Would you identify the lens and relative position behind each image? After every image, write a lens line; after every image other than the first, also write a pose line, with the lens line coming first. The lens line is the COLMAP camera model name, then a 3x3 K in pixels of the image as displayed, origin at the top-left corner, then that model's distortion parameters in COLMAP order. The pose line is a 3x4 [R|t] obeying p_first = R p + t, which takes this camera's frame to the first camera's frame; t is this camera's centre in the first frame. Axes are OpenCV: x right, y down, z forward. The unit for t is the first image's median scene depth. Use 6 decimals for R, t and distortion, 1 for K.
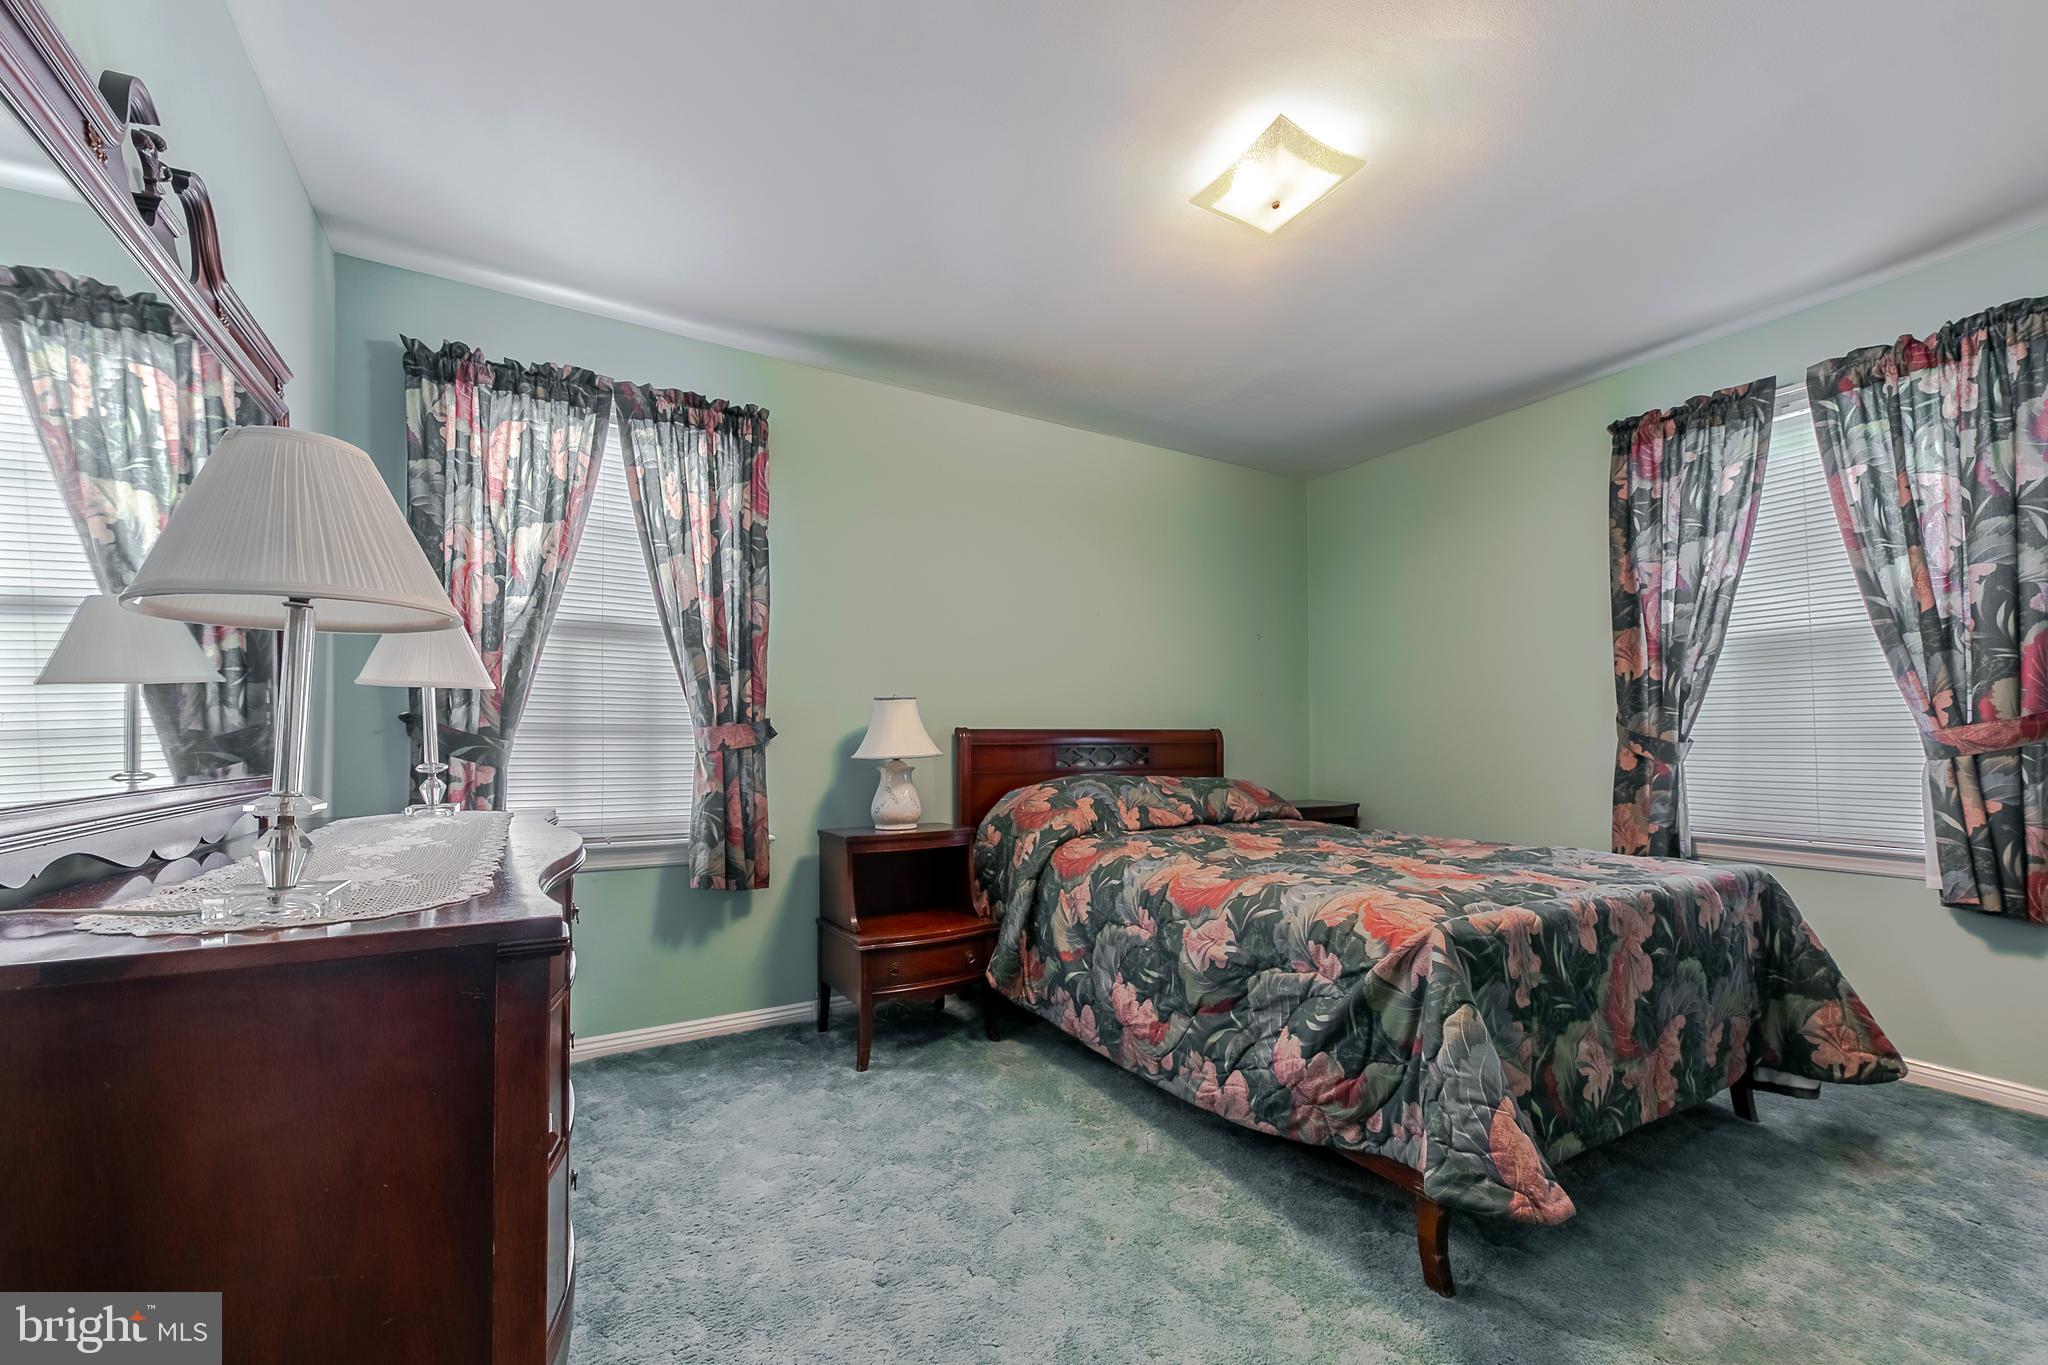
lens RADIAL K [[816.3, 0, 1024.5], [0, 816.3, 740.5], [0, 0, 1]] dist [-0.000238, -0.000044]
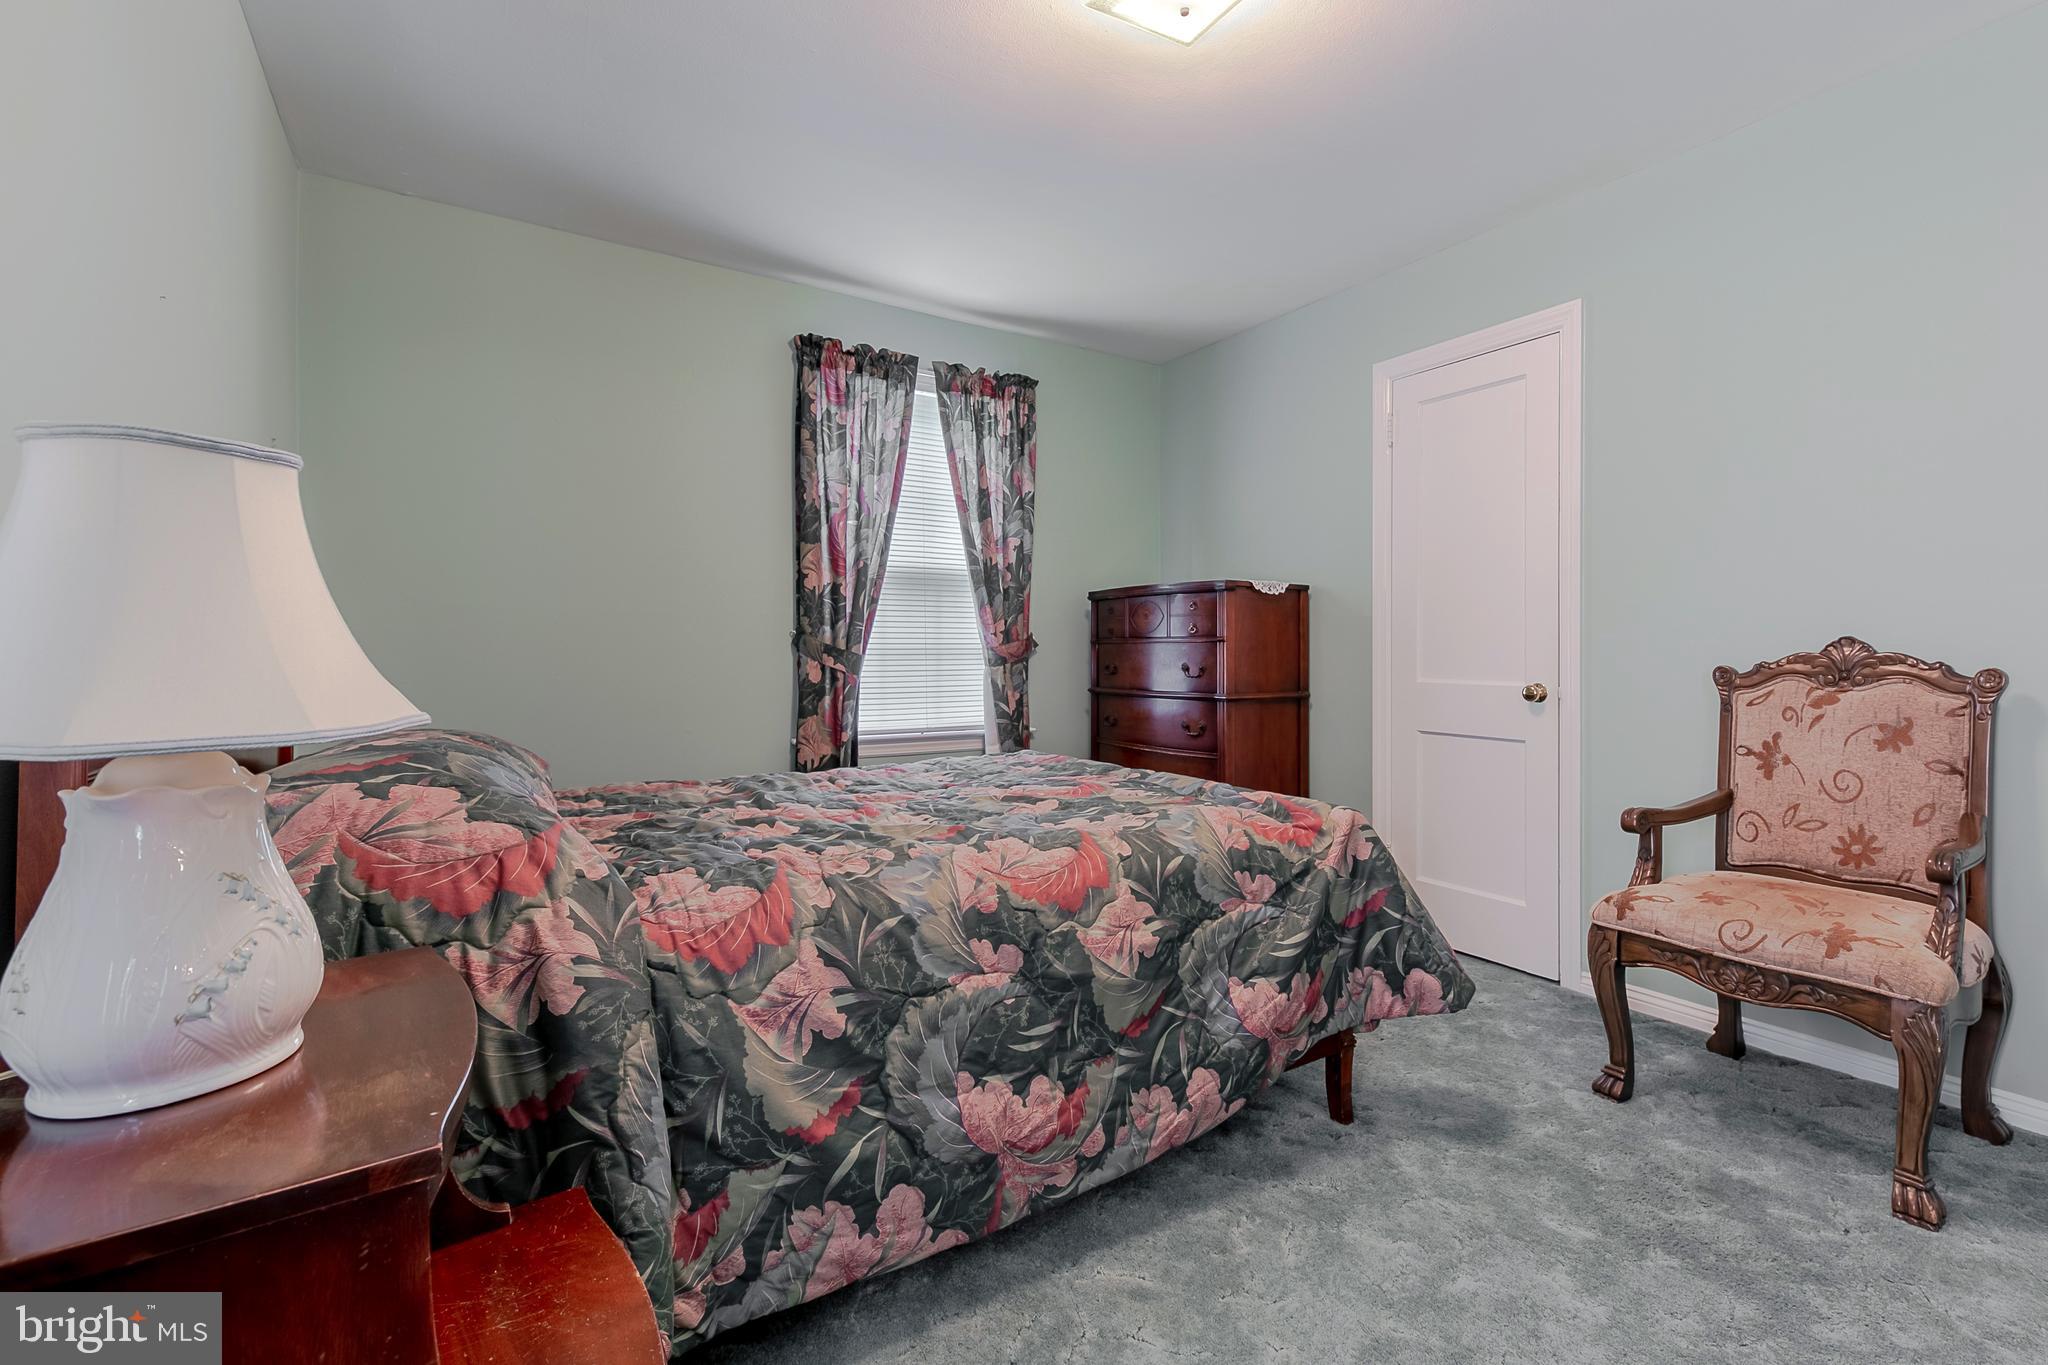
lens RADIAL K [[844.7, 0, 1127.0], [0, 844.7, 659.8], [0, 0, 1]] dist [-0.000656, -0.000092]
pose [[-0.055393, -0.005273, 0.998451, -0.431093], [0.000312, 0.999986, 0.005299, 0.004033], [-0.998465, 0.000606, -0.055390, 0.876173]]
